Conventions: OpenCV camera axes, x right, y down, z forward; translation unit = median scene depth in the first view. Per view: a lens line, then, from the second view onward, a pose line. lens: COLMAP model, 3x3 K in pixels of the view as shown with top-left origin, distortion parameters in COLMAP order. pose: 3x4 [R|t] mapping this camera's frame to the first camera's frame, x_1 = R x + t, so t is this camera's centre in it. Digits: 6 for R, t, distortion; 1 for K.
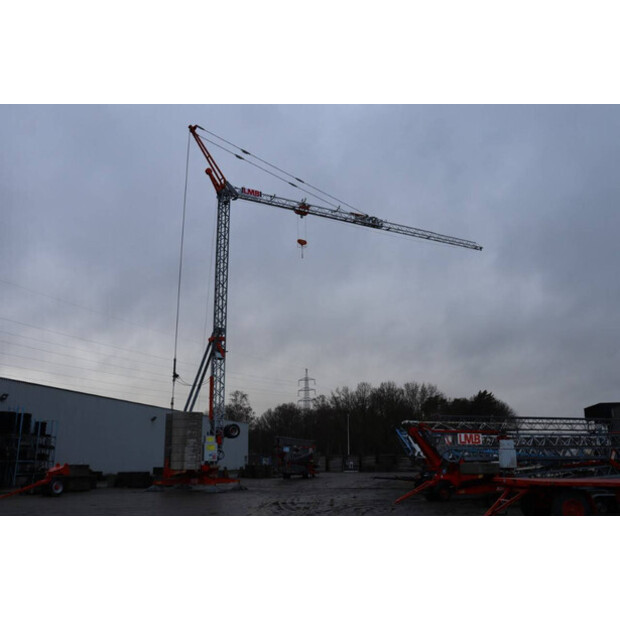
lens RADIAL K [[597.9, 0, 310.0], [0, 597.9, 310.0], [0, 0, 1]] dist [-0.141517, 0.248142]
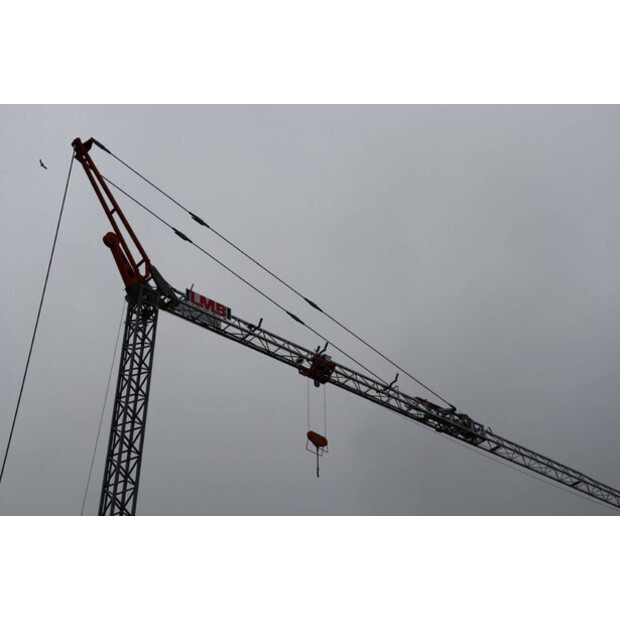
lens RADIAL K [[950.6, 0, 310.0], [0, 950.6, 310.0], [0, 0, 1]] dist [0.119489, 0.042022]
pose [[0.994156, 0.061010, 0.089058, -0.088467], [-0.017237, 0.904109, -0.426954, 0.091930], [-0.106566, 0.422924, 0.899877, 0.399458]]
